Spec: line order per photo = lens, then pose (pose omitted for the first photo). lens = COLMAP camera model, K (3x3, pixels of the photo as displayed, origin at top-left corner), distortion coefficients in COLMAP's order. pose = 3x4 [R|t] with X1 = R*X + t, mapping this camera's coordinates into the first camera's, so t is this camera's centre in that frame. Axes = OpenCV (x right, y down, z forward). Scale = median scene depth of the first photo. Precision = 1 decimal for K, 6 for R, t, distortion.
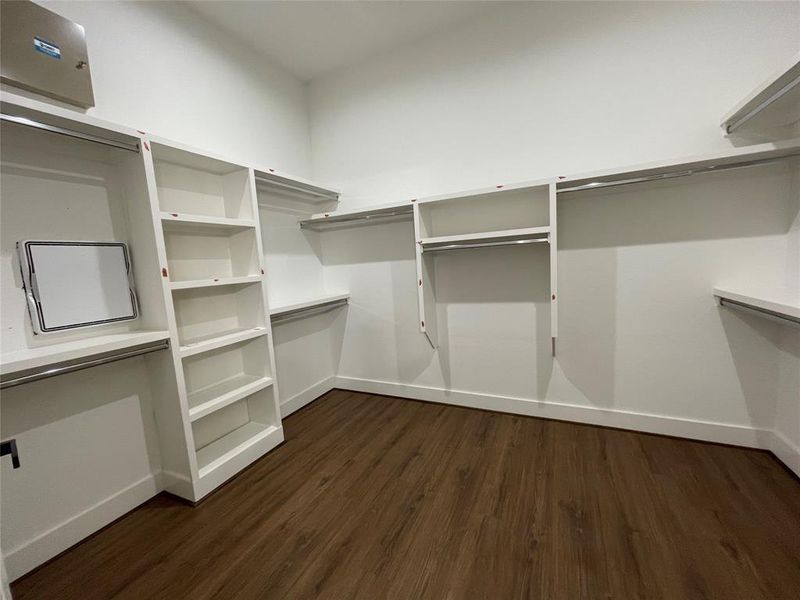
lens RADIAL K [[322.0, 0, 399.8], [0, 322.0, 299.5], [0, 0, 1]] dist [-0.002557, -0.000134]
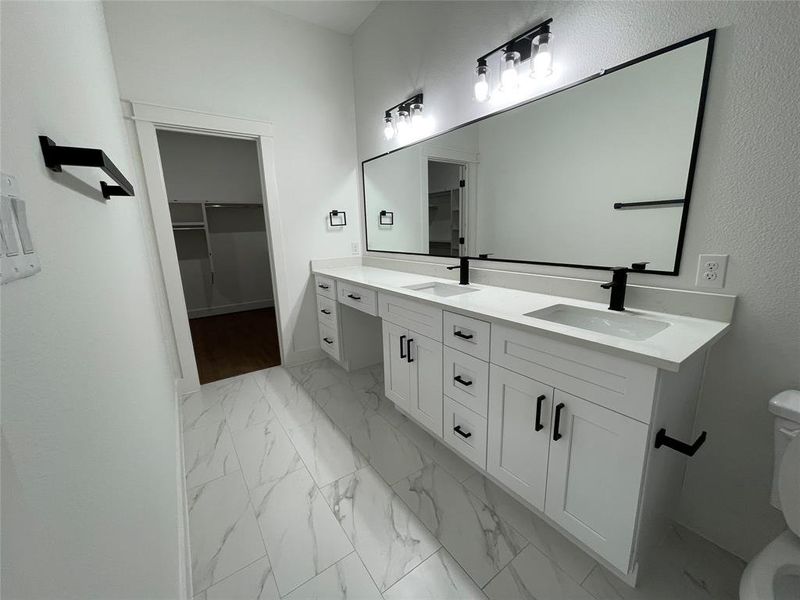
lens RADIAL K [[322.0, 0, 399.8], [0, 322.0, 299.5], [0, 0, 1]] dist [-0.002557, -0.000134]
pose [[0.482705, -0.130939, 0.865939, -0.881255], [0.086774, 0.991045, 0.101485, 0.195243], [-0.871474, 0.026154, 0.489745, -1.262543]]
